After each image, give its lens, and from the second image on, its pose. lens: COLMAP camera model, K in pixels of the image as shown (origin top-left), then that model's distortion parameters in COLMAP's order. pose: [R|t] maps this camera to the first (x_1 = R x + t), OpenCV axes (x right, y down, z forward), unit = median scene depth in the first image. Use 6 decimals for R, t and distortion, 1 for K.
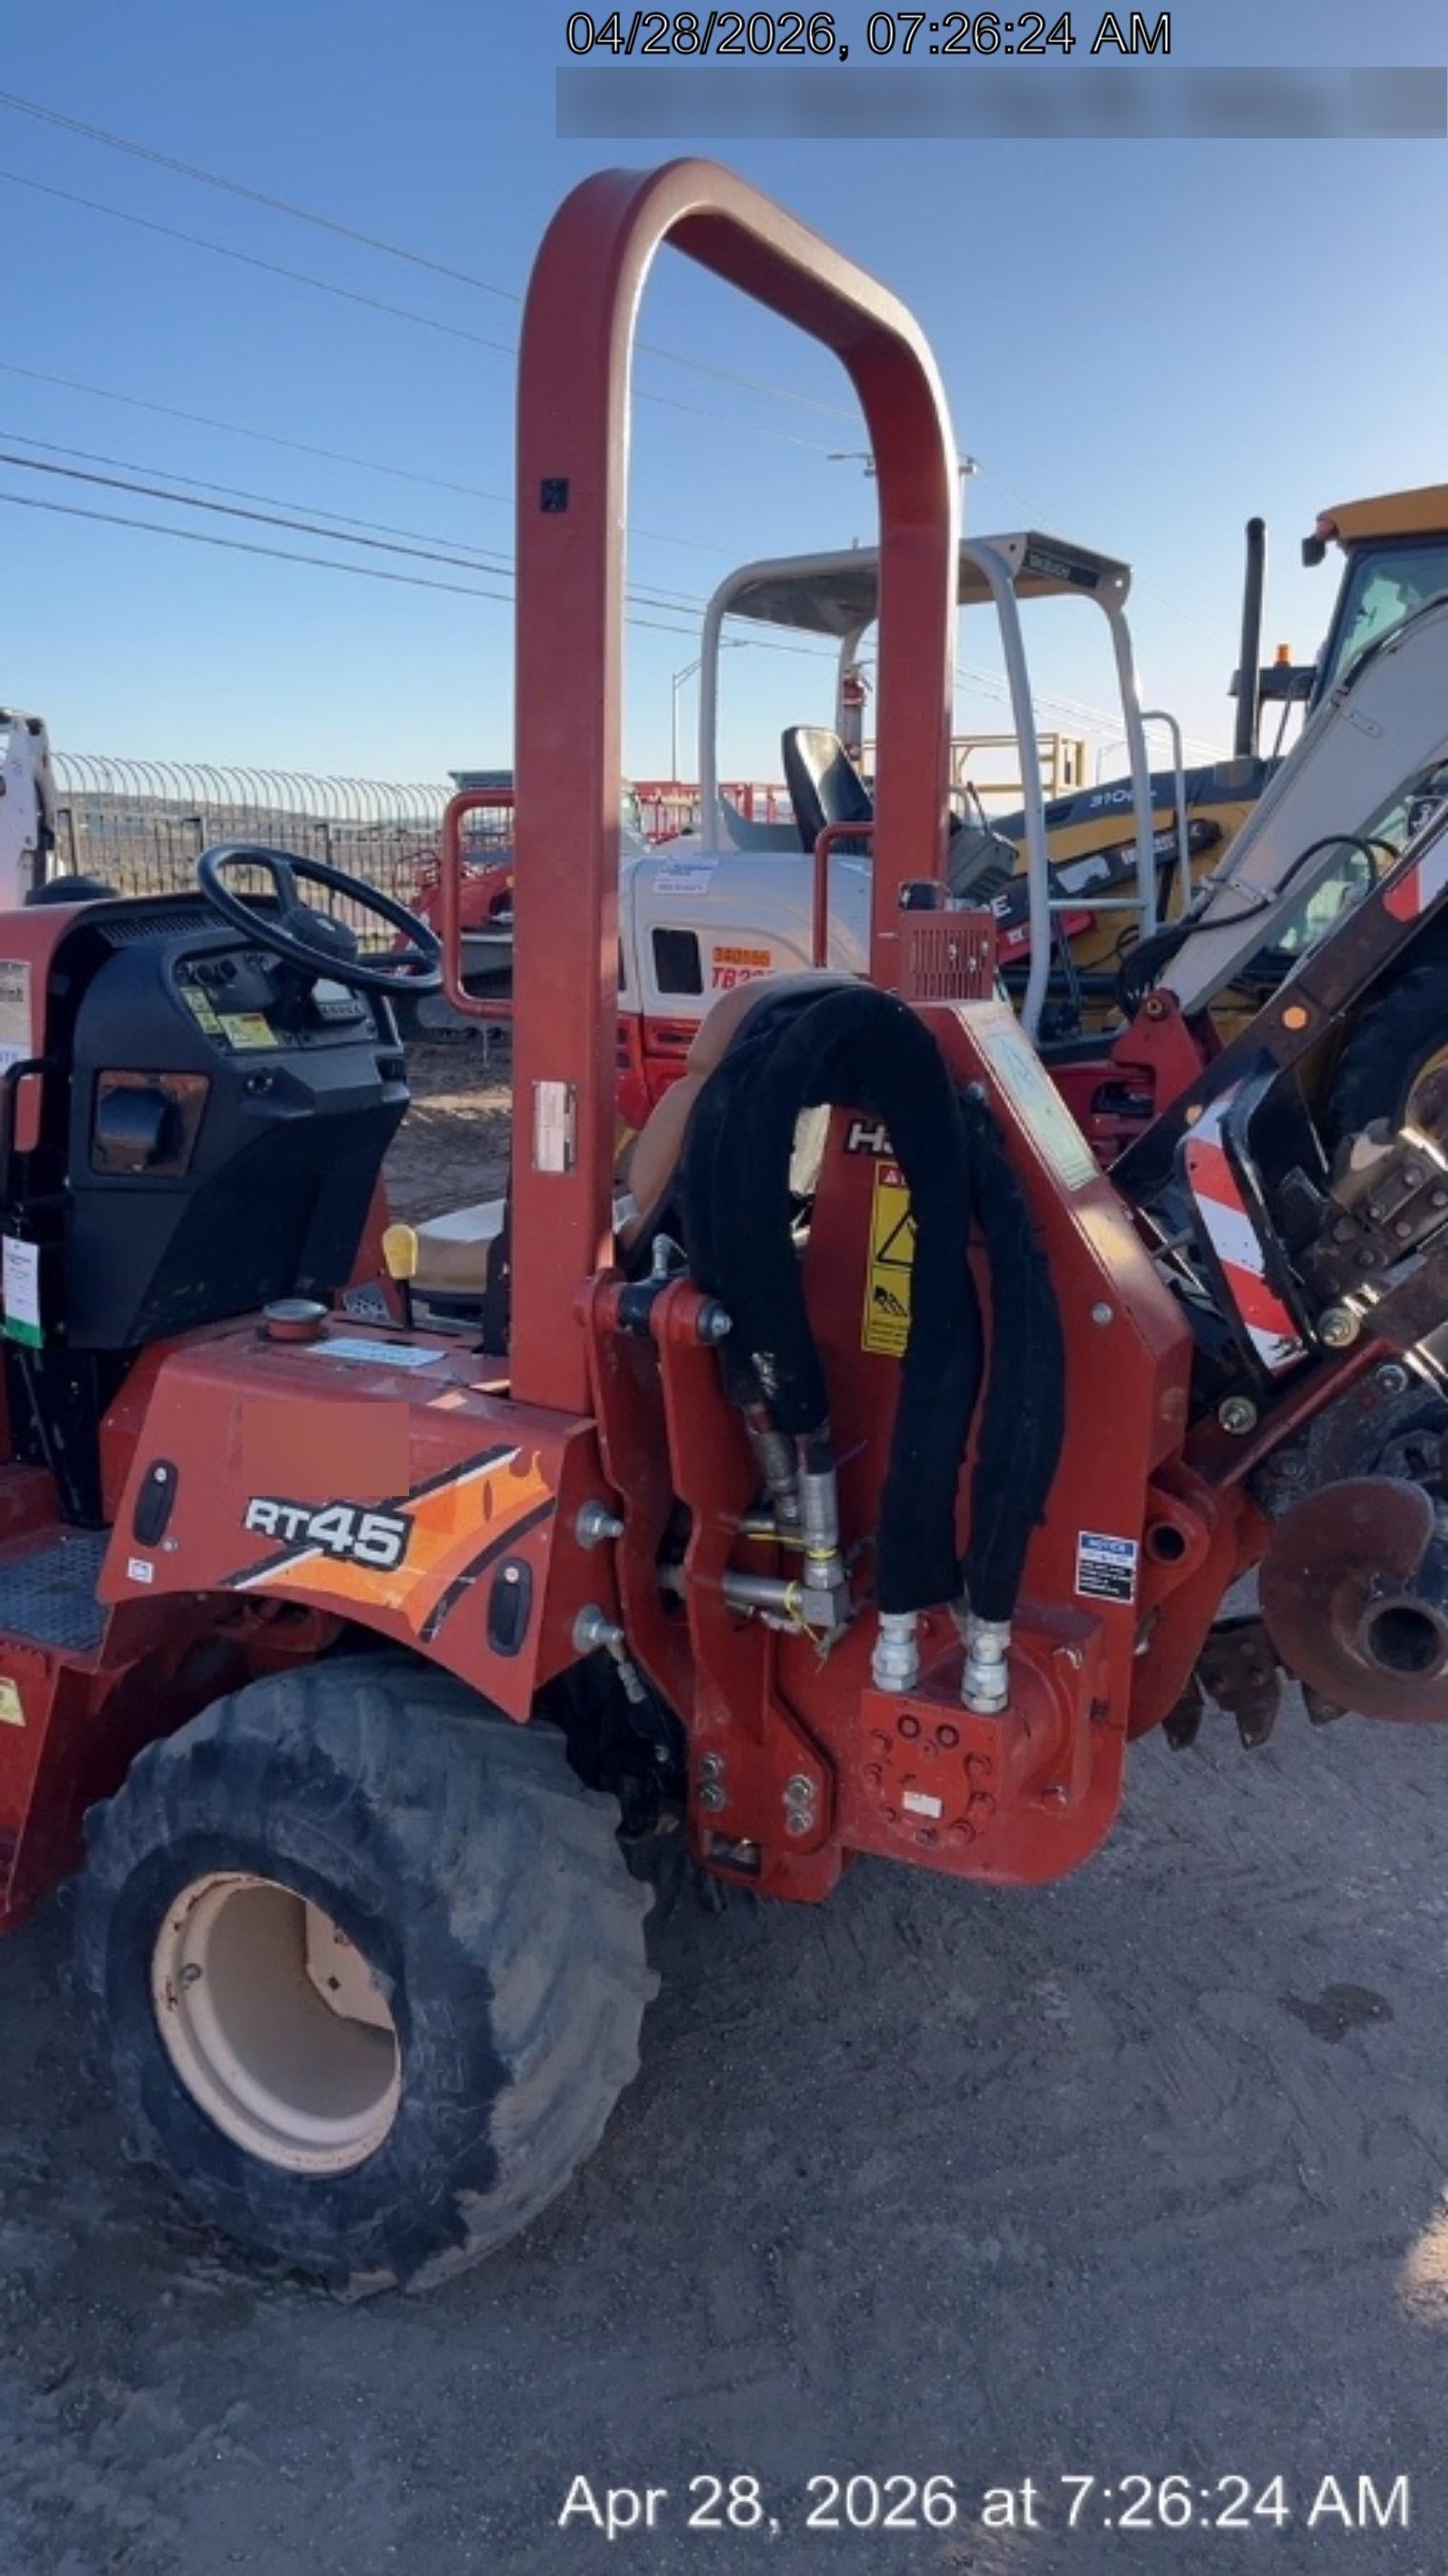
lens RADIAL K [[1815.9, 0, 695.1], [0, 1815.9, 1316.0], [0, 0, 1]] dist [0.025460, -0.001023]
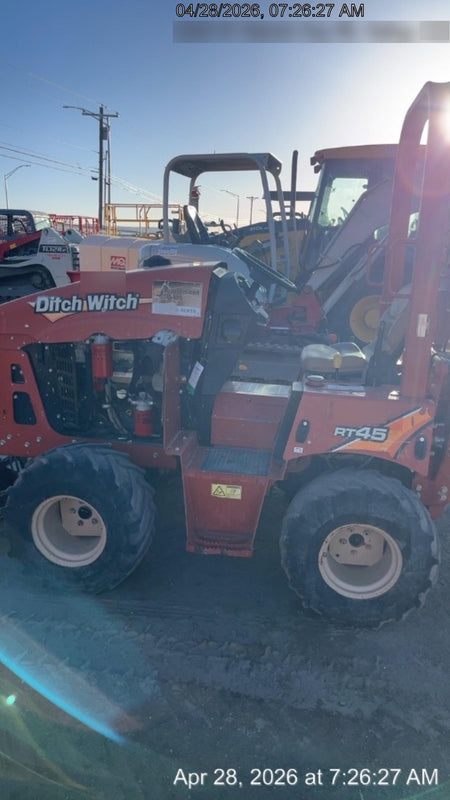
lens RADIAL K [[566.8, 0, 225.0], [0, 566.8, 400.0], [0, 0, 1]] dist [0.022666, -0.001469]
pose [[0.948409, -0.064126, 0.310498, -0.838195], [0.055715, 0.997801, 0.035895, -0.011528], [-0.312117, -0.016743, 0.949896, -0.042692]]
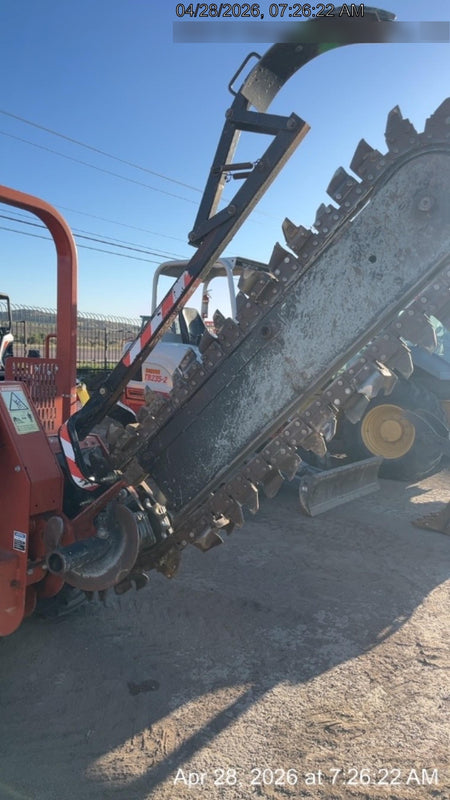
lens RADIAL K [[562.4, 0, 224.7], [0, 562.4, 412.1], [0, 0, 1]] dist [0.017878, 0.000396]
pose [[0.998227, 0.055085, -0.022556, 0.200564], [-0.057473, 0.990565, -0.124407, 0.000975], [0.015490, 0.125483, 0.991975, -0.034314]]
